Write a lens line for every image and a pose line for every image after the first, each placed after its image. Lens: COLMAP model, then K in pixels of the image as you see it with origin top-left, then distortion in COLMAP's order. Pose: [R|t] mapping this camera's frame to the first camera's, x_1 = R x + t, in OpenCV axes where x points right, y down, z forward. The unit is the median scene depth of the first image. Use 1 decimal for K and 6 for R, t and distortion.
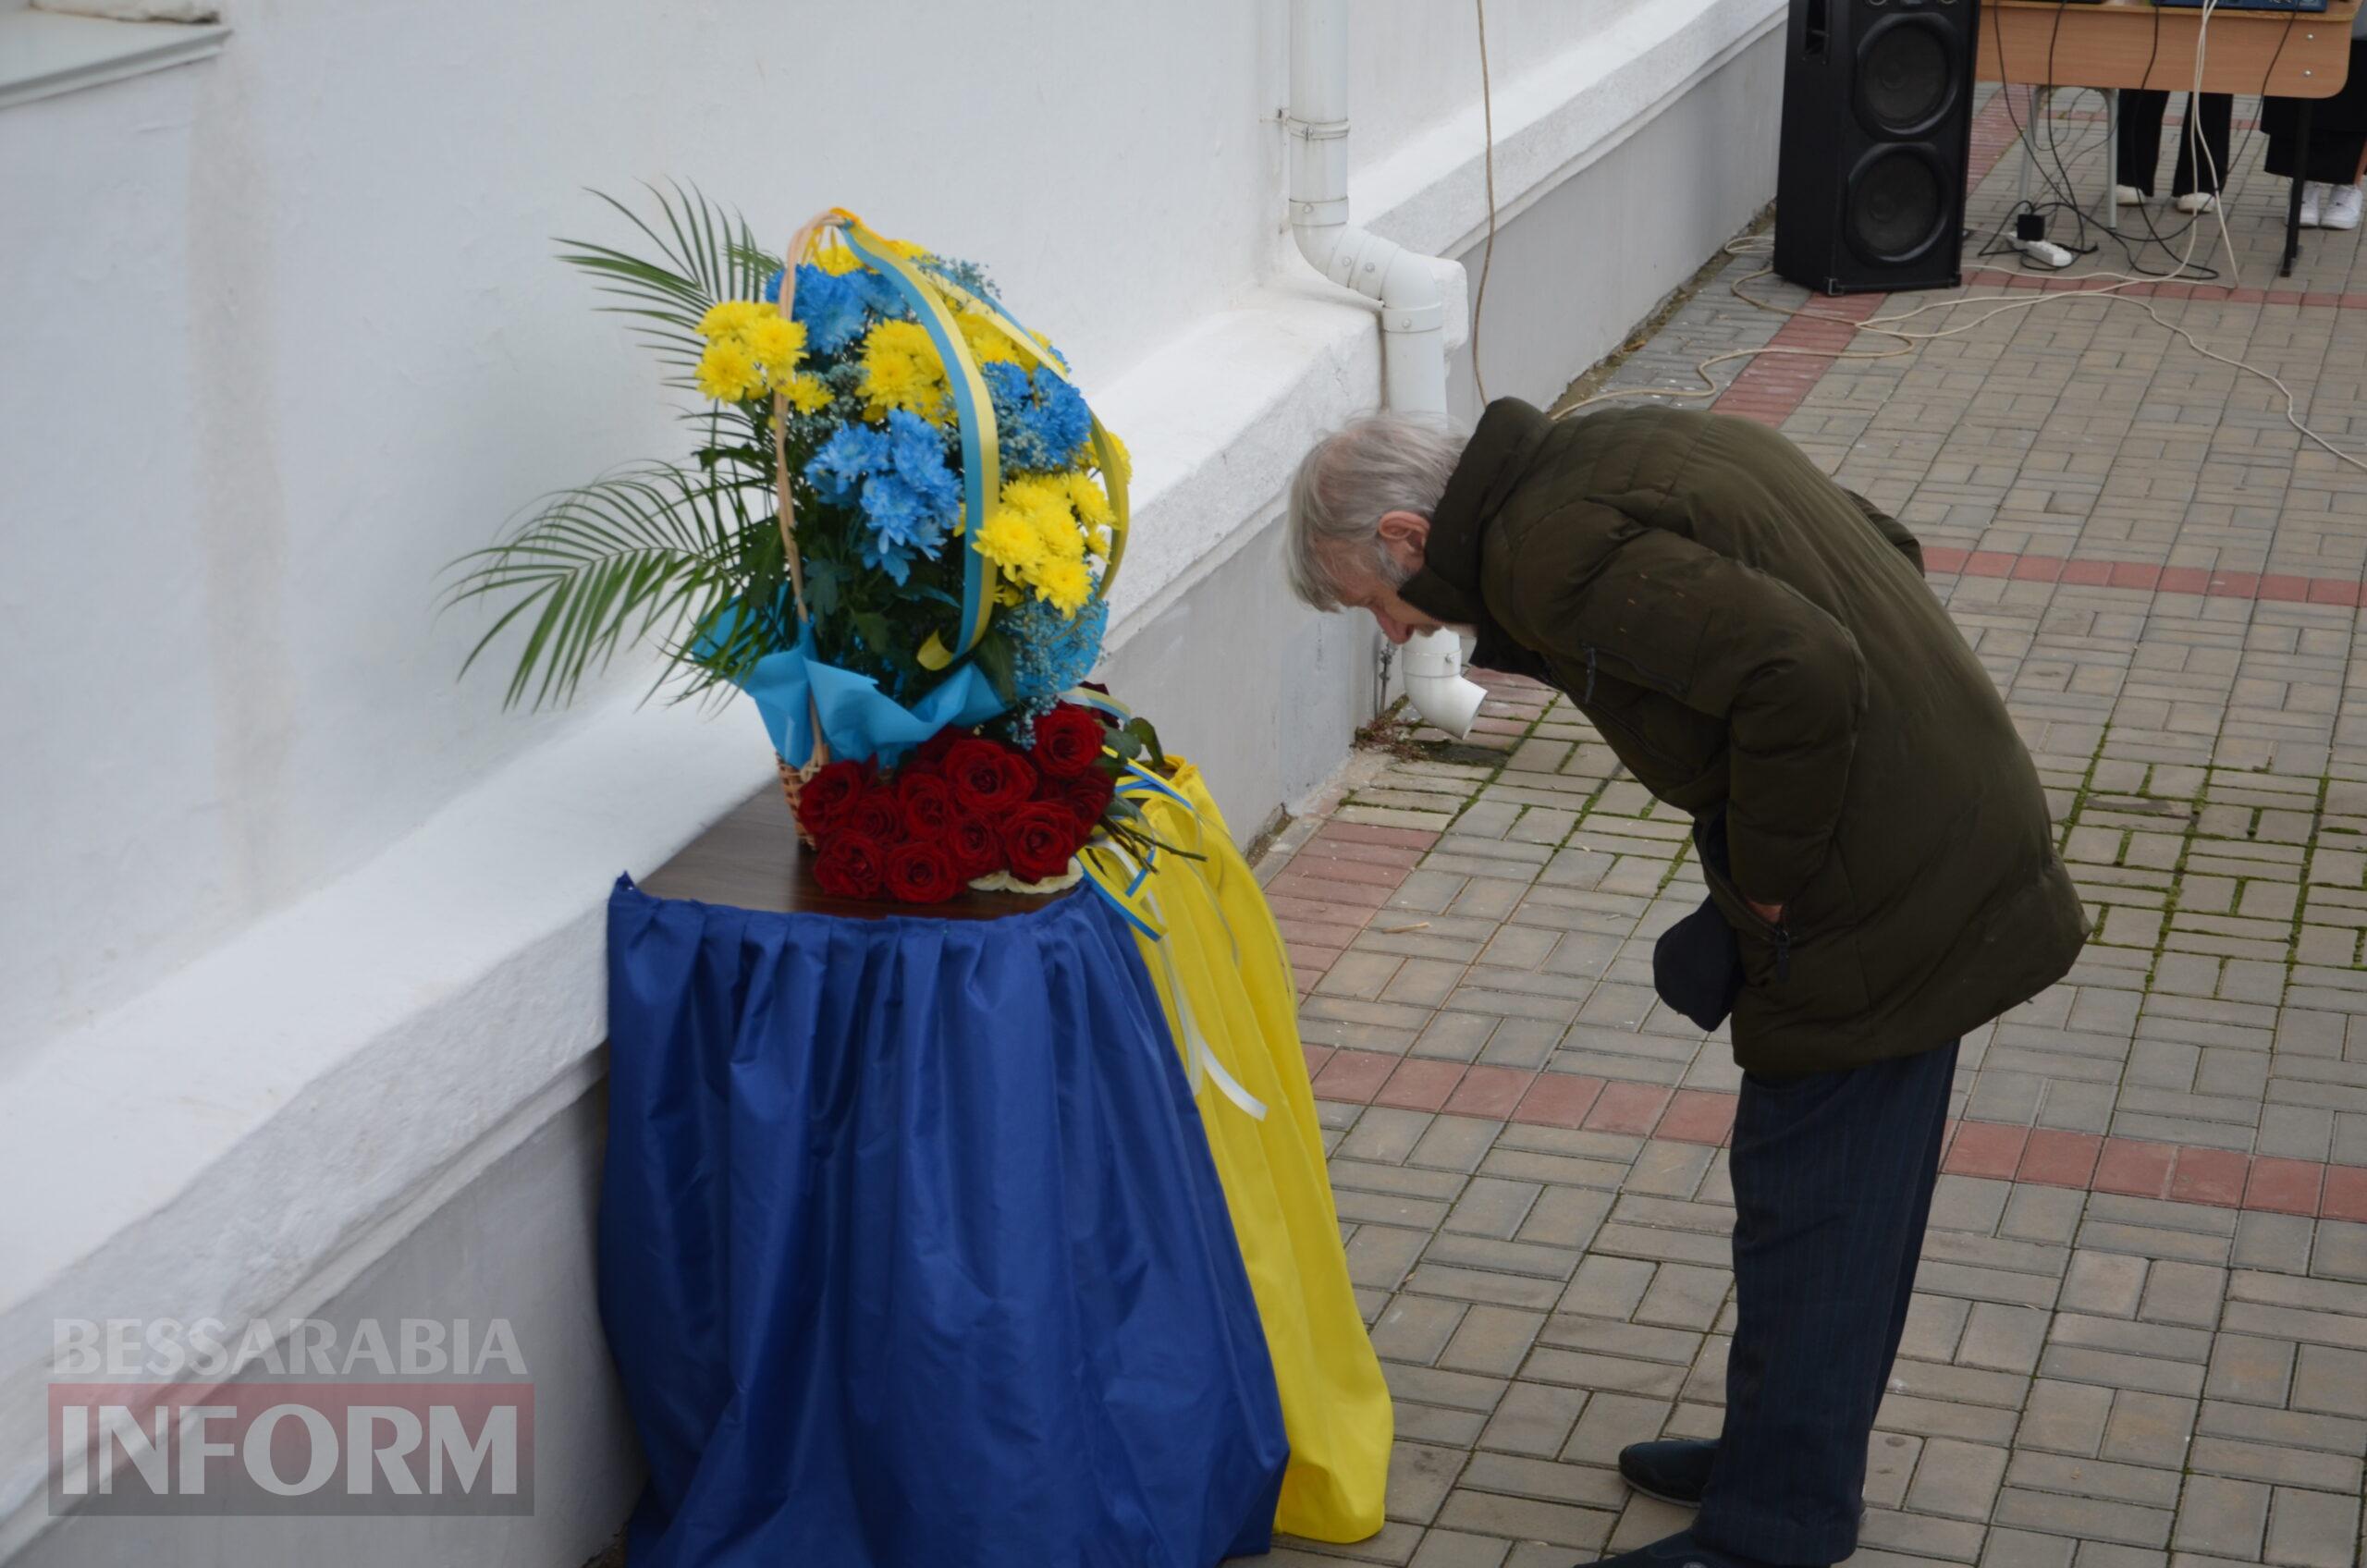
lens RADIAL K [[4214.7, 0, 1180.6], [0, 4214.7, 845.0], [0, 0, 1]] dist [-0.075003, 0.302710]
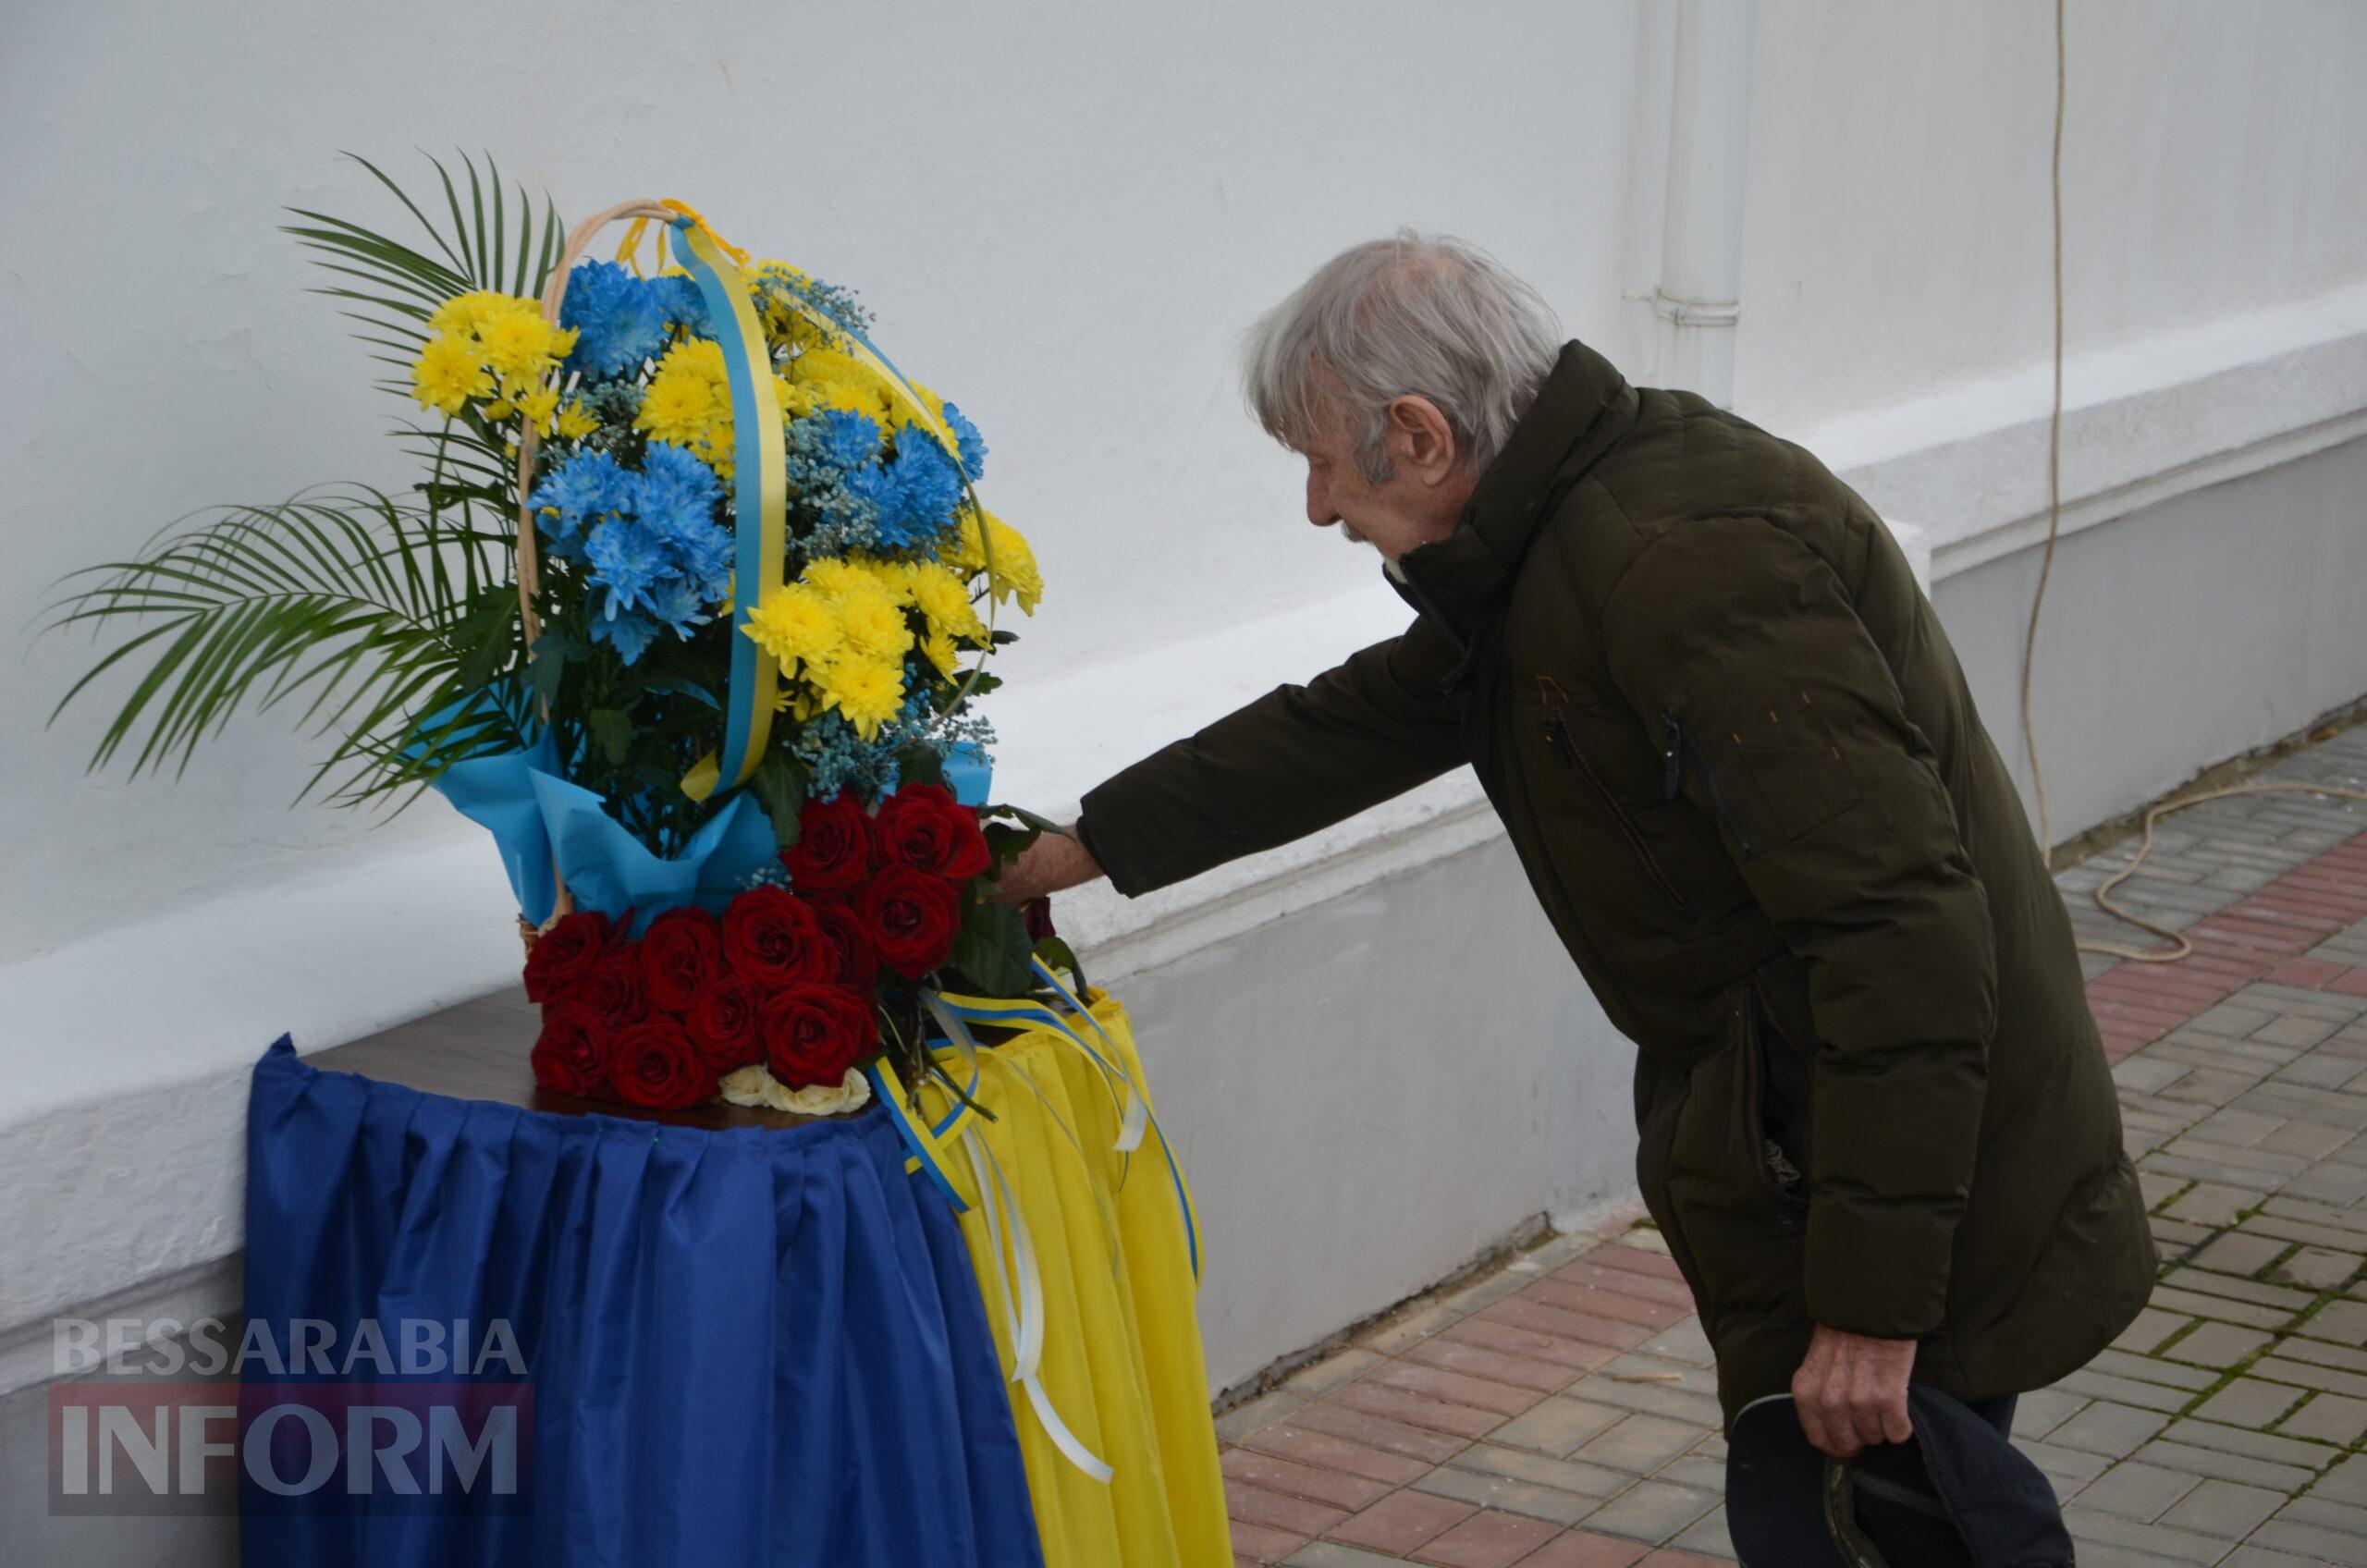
lens RADIAL K [[5790.1, 0, 1184.1], [0, 5790.1, 881.9], [0, 0, 1]] dist [-0.018534, 0.499661]
pose [[0.982819, 0.091379, -0.160366, 0.192020], [-0.108428, 0.988961, -0.100988, 0.067429], [0.149367, 0.116641, 0.981878, 0.001021]]
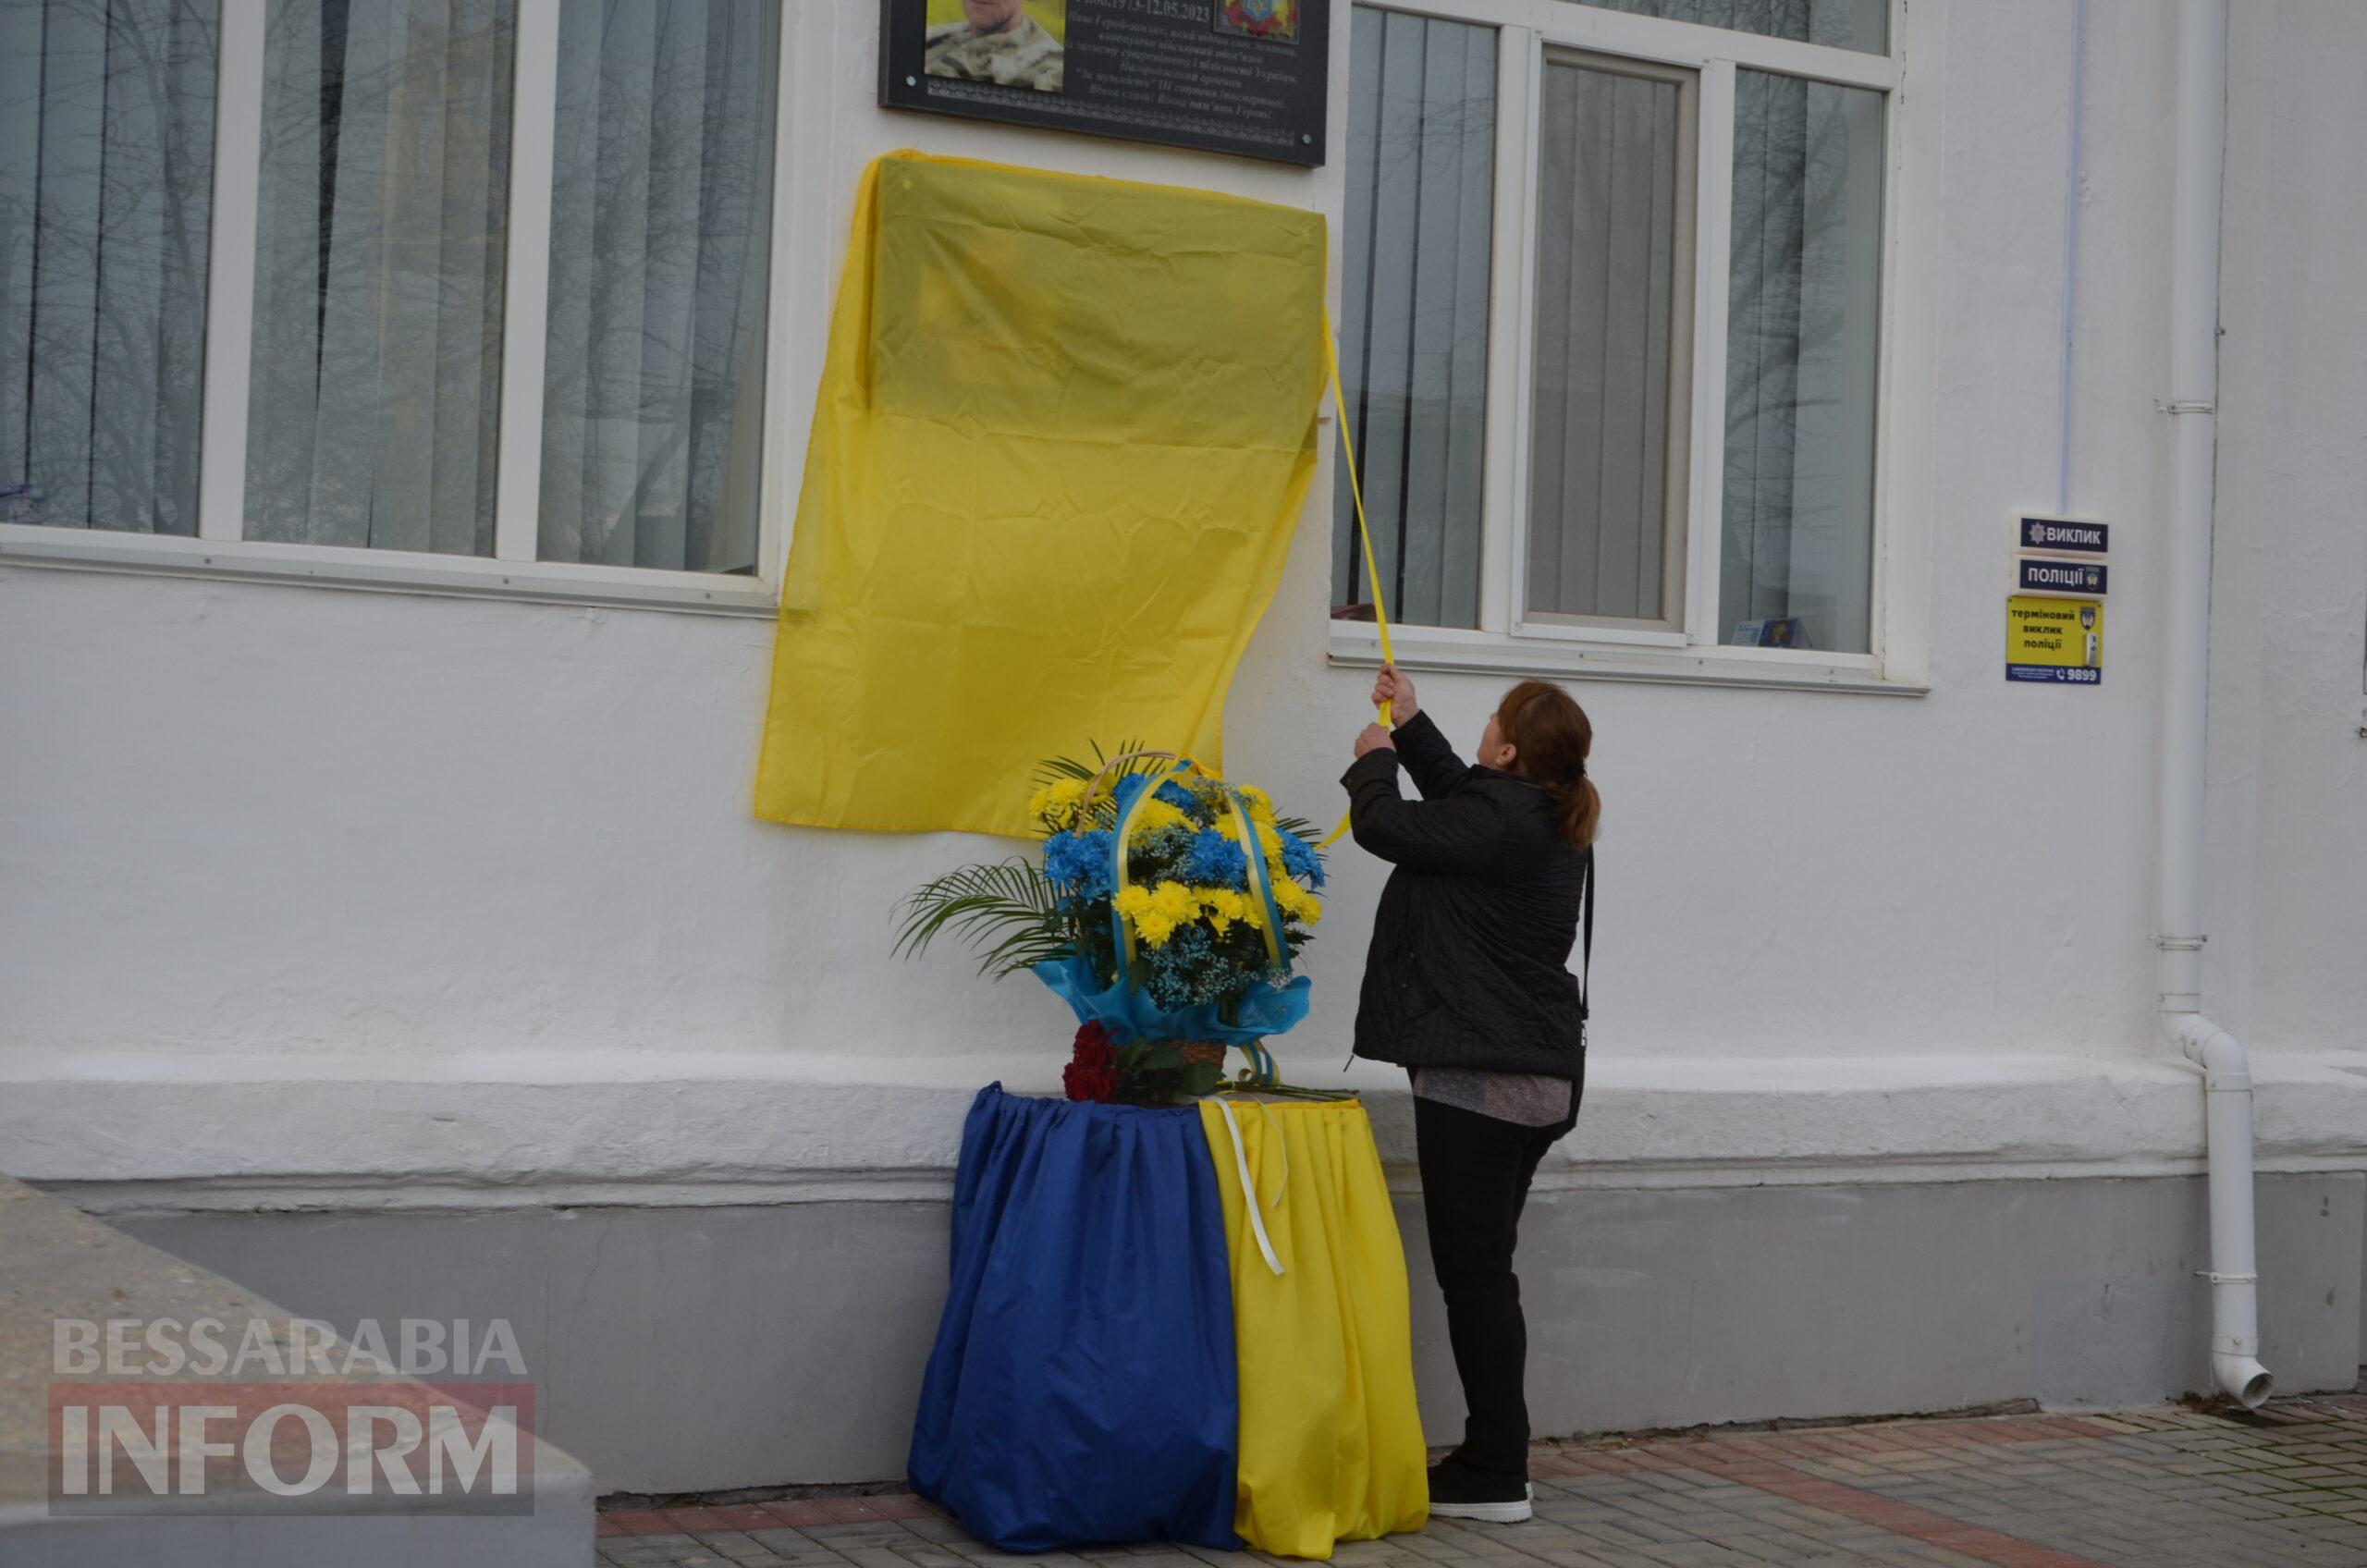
lens RADIAL K [[3465.9, 0, 1217.3], [0, 3465.9, 797.6], [0, 0, 1]] dist [-0.049460, 0.150251]
pose [[0.706882, 0.021029, -0.707019, 1.027203], [-0.257172, 0.938792, -0.229200, 0.216873], [0.658924, 0.343843, 0.669023, -0.005565]]
